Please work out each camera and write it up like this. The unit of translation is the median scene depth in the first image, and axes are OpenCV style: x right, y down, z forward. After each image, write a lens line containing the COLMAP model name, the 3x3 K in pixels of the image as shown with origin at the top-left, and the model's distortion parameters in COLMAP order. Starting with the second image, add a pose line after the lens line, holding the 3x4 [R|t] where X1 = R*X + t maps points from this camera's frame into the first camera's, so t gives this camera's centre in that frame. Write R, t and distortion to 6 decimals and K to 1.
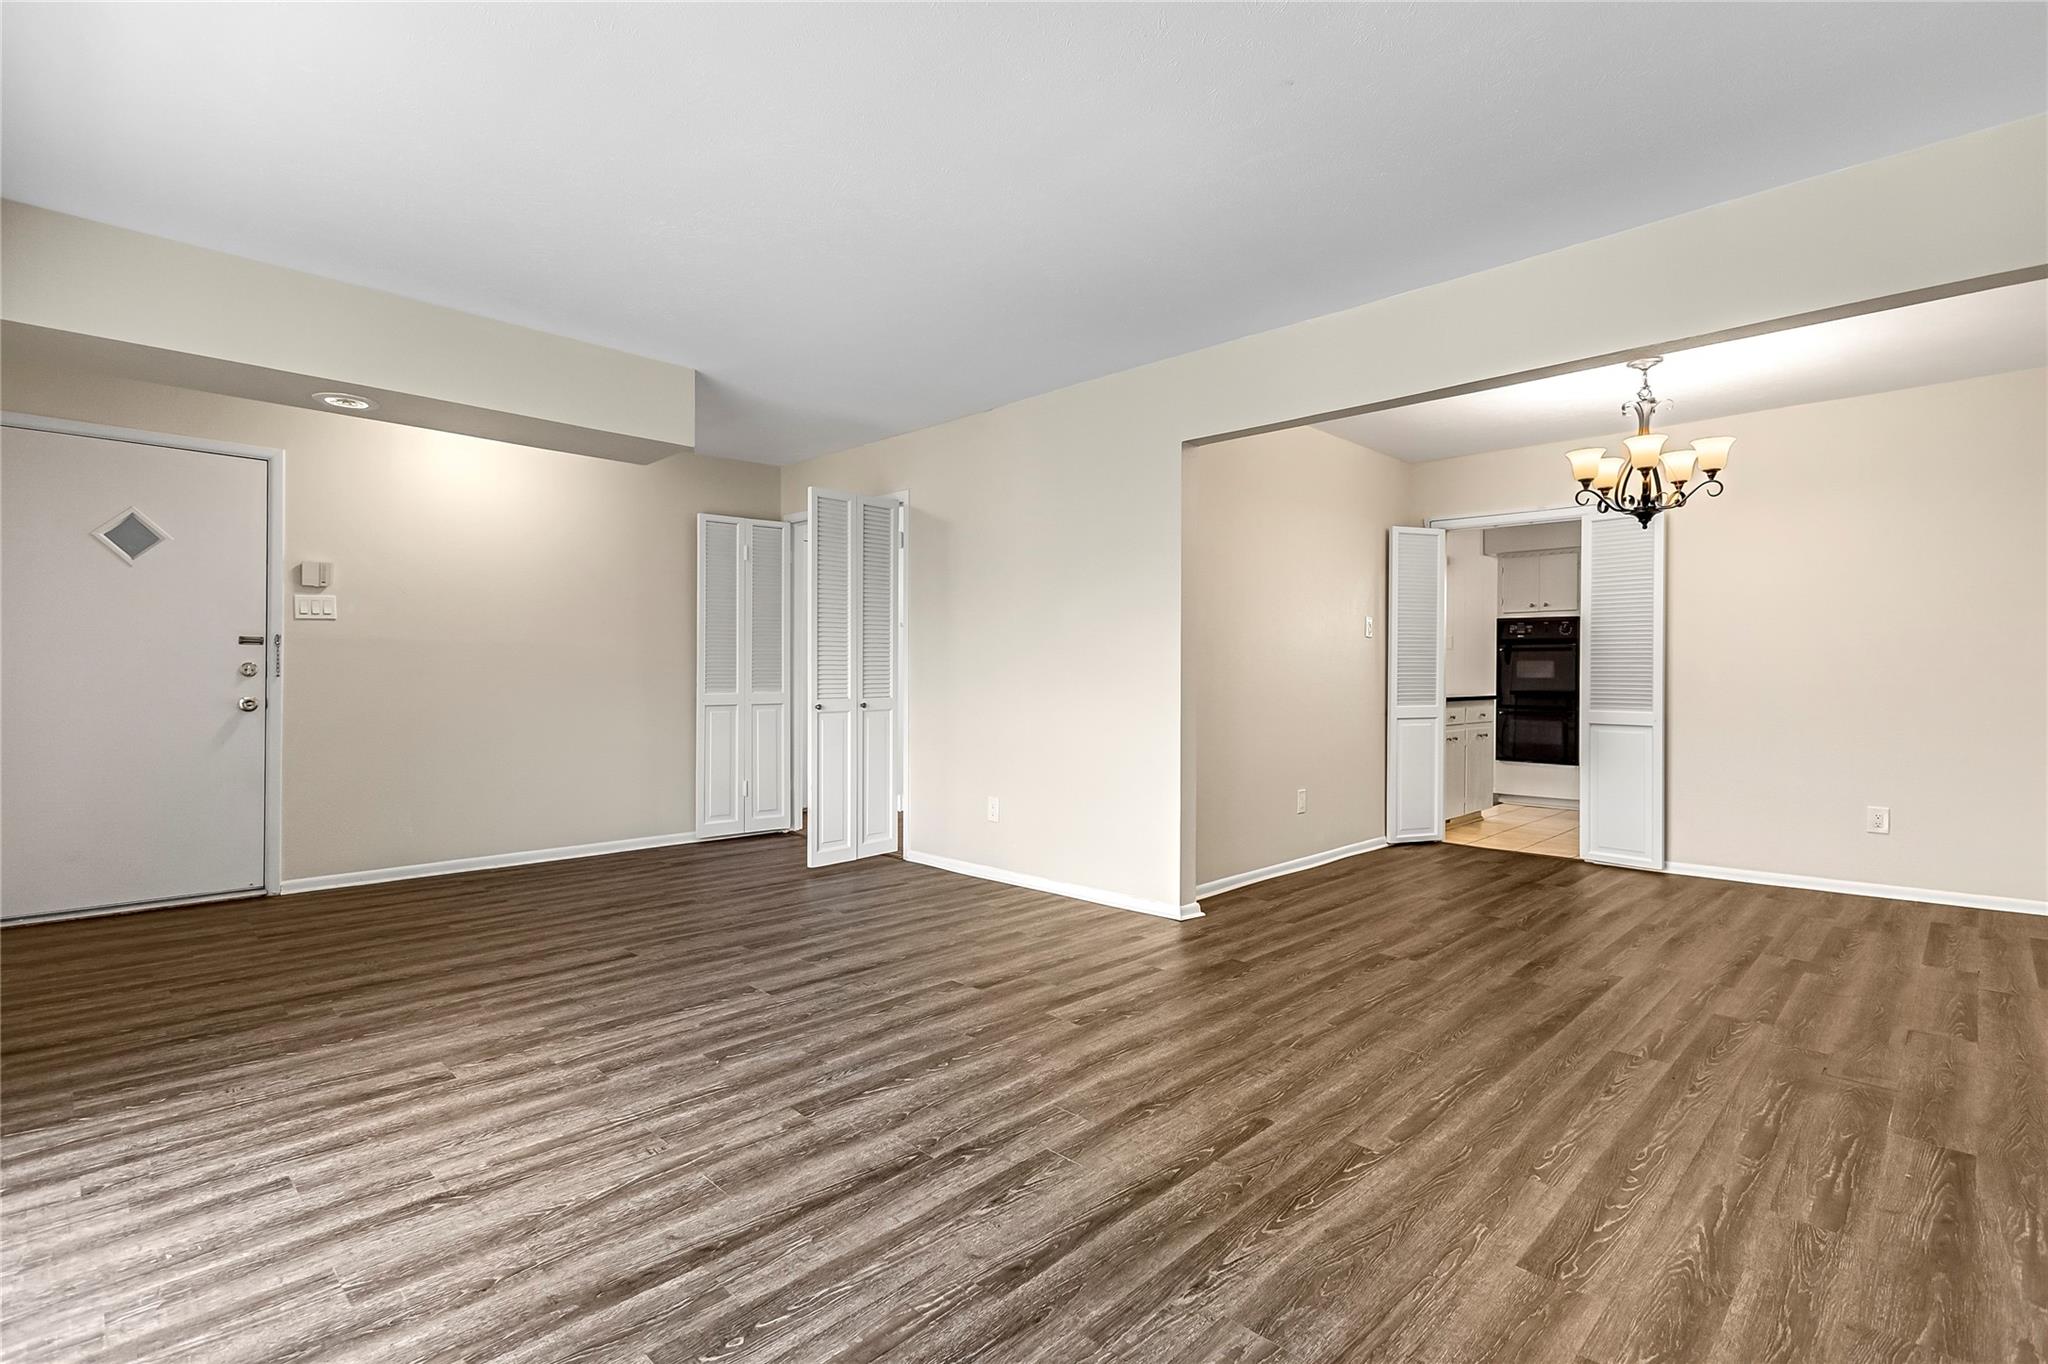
lens RADIAL K [[963.3, 0, 1080.2], [0, 963.3, 676.0], [0, 0, 1]] dist [0.000676, 0.014948]
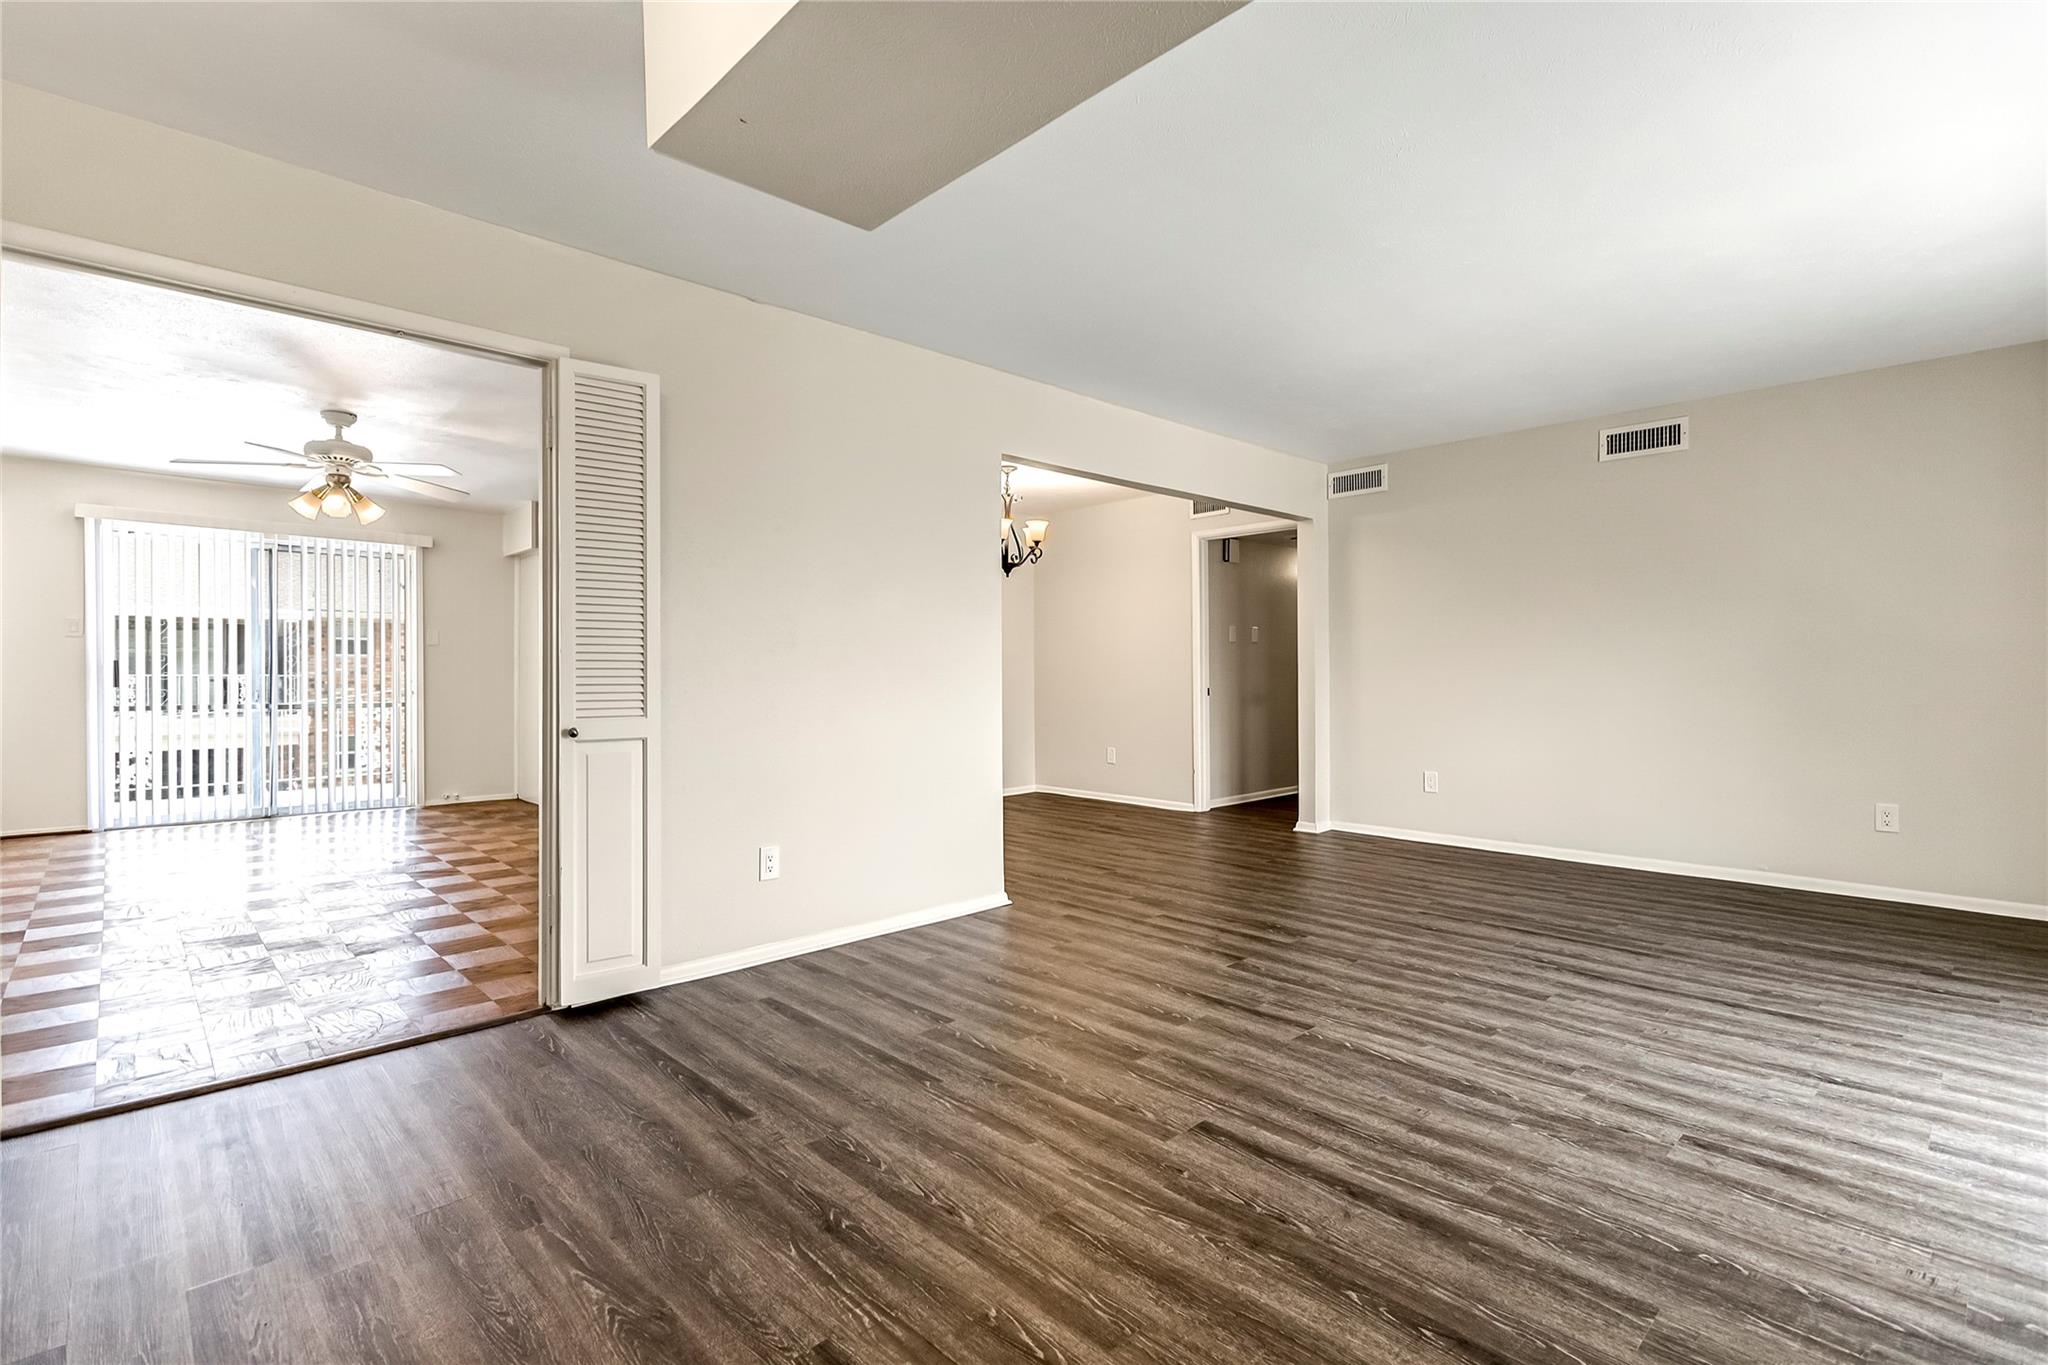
lens RADIAL K [[940.4, 0, 1025.2], [0, 940.4, 671.2], [0, 0, 1]] dist [0.020073, 0.000127]
pose [[0.052516, 0.001543, 0.998619, -1.512177], [0.005754, 0.999982, -0.001848, 0.002916], [-0.998604, 0.005843, 0.052506, 1.528323]]
